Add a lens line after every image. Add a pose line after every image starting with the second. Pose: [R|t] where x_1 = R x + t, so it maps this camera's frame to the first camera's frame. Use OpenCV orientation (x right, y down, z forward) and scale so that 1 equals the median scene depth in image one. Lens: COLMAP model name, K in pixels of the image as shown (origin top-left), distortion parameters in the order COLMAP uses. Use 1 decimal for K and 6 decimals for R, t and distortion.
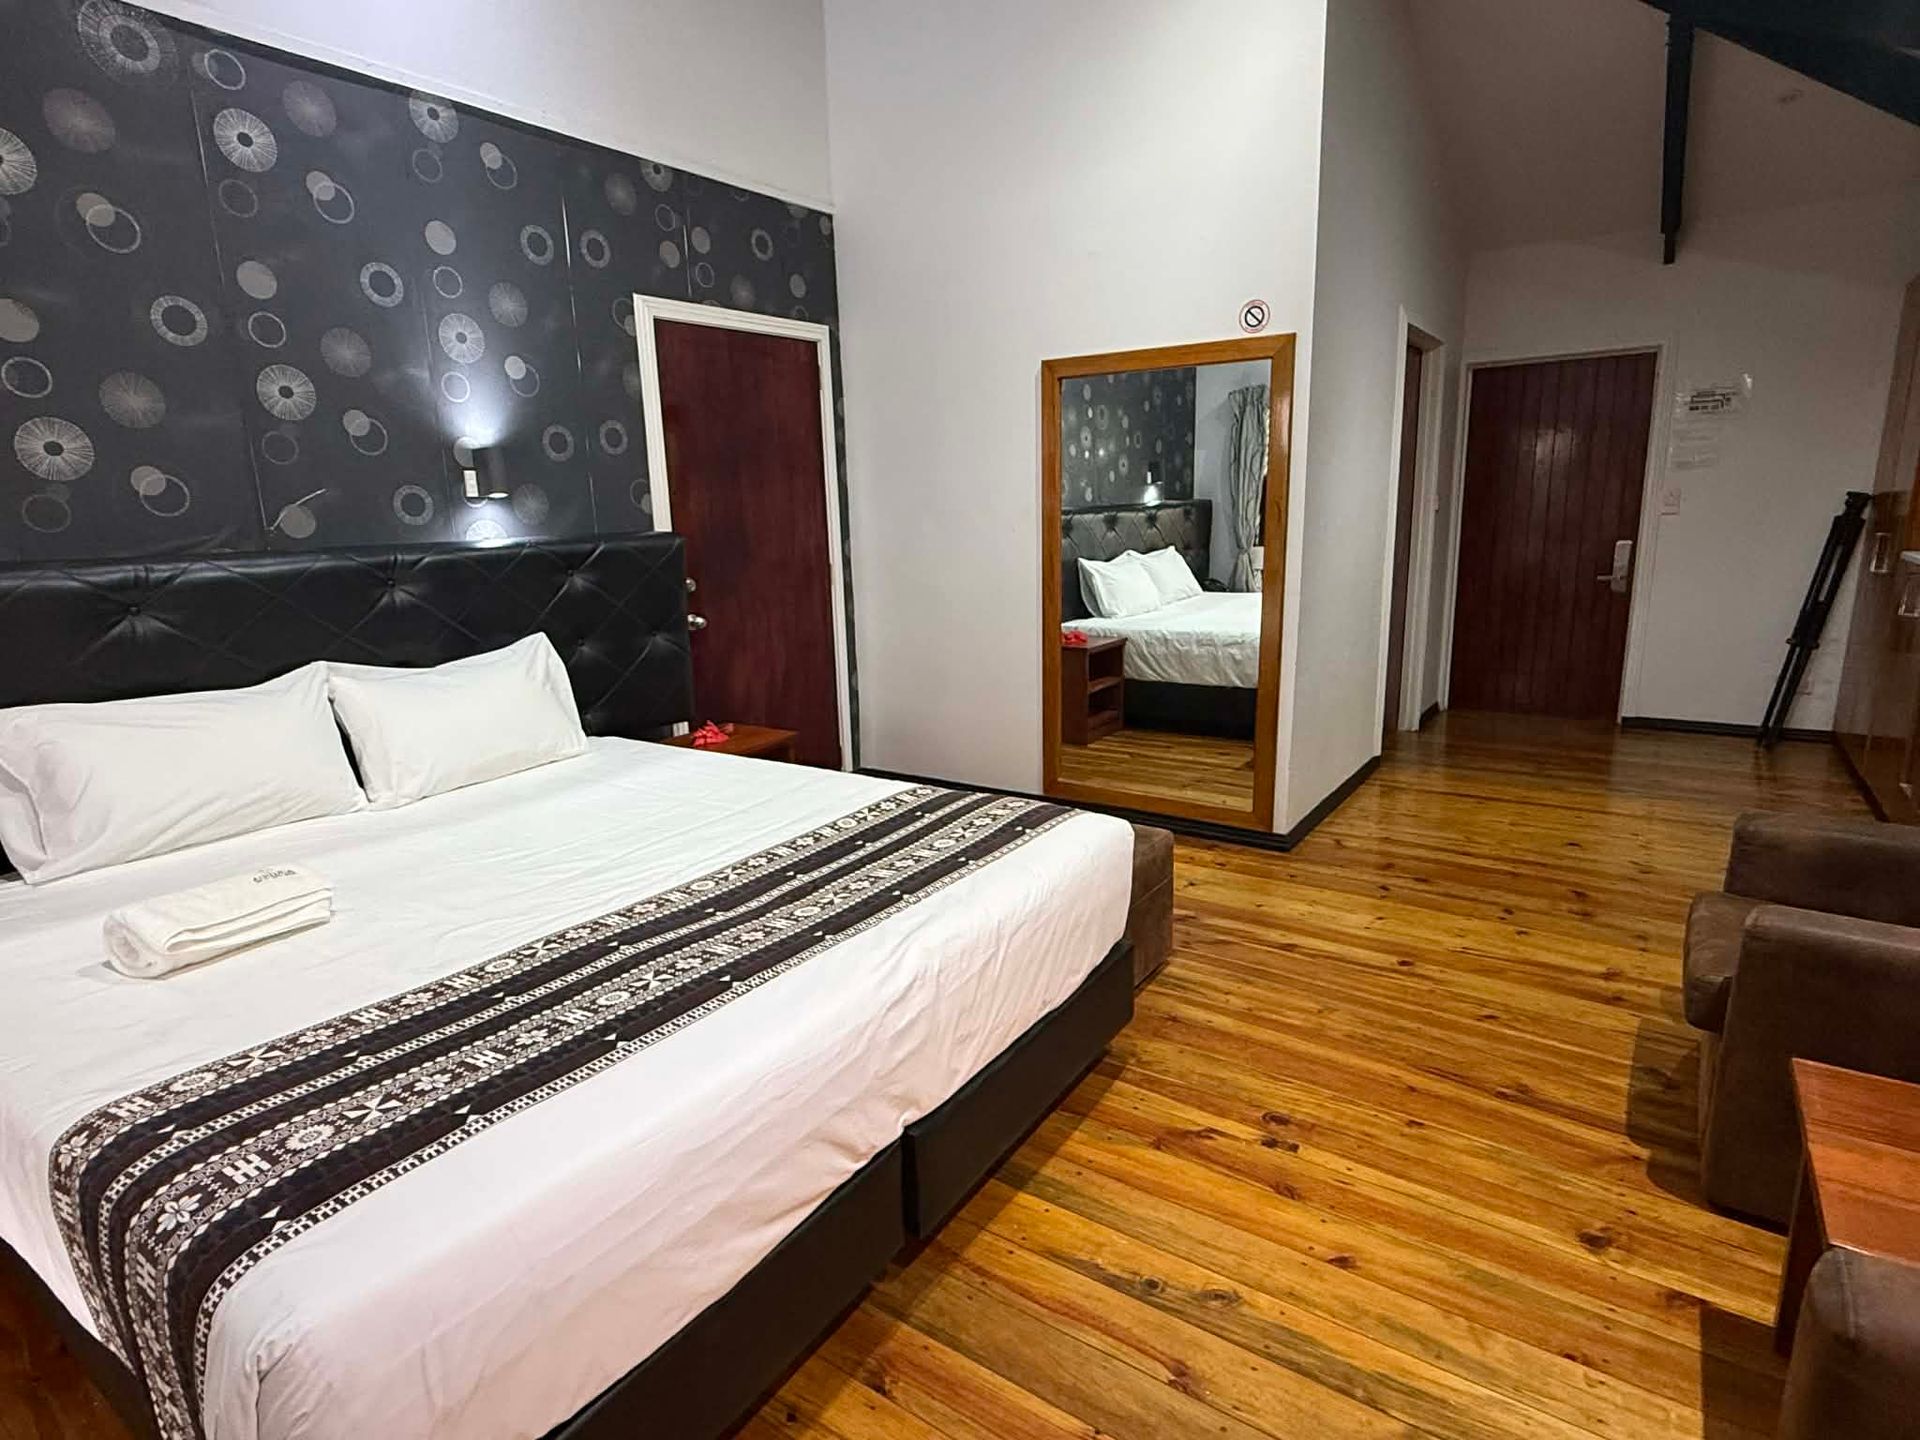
lens RADIAL K [[990.9, 0, 960.0], [0, 990.9, 720.0], [0, 0, 1]] dist [-0.001961, -0.000400]
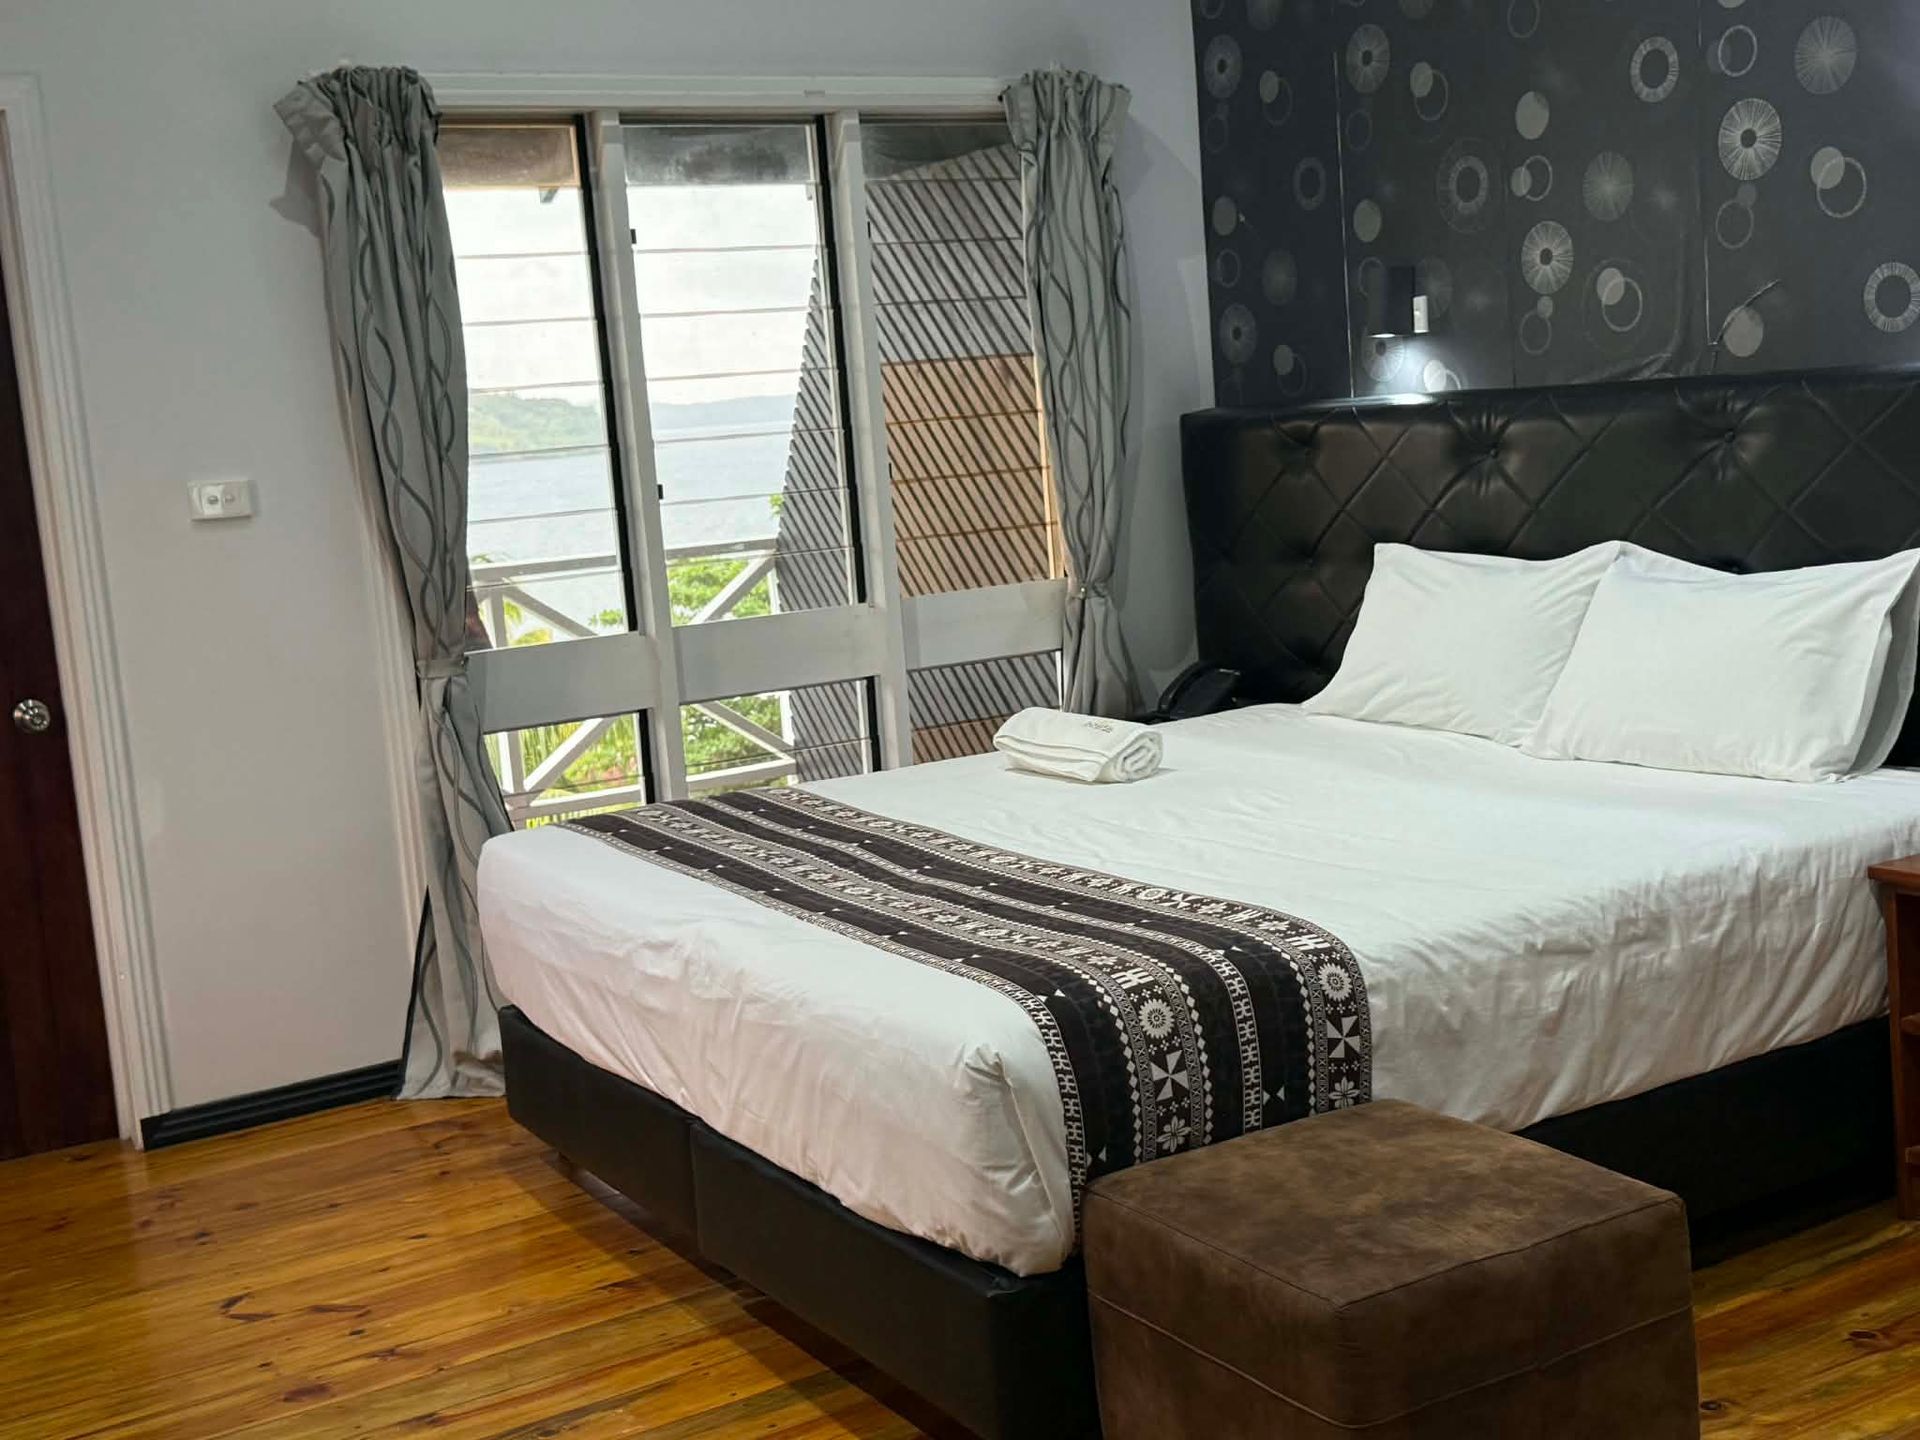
lens RADIAL K [[2230.1, 0, 960.0], [0, 2230.1, 720.0], [0, 0, 1]] dist [0.013992, 0.013108]
pose [[-0.407516, 0.183520, -0.894567, 1.091827], [-0.111127, 0.962352, 0.248050, -0.306280], [0.906411, 0.200495, -0.371780, 1.318048]]
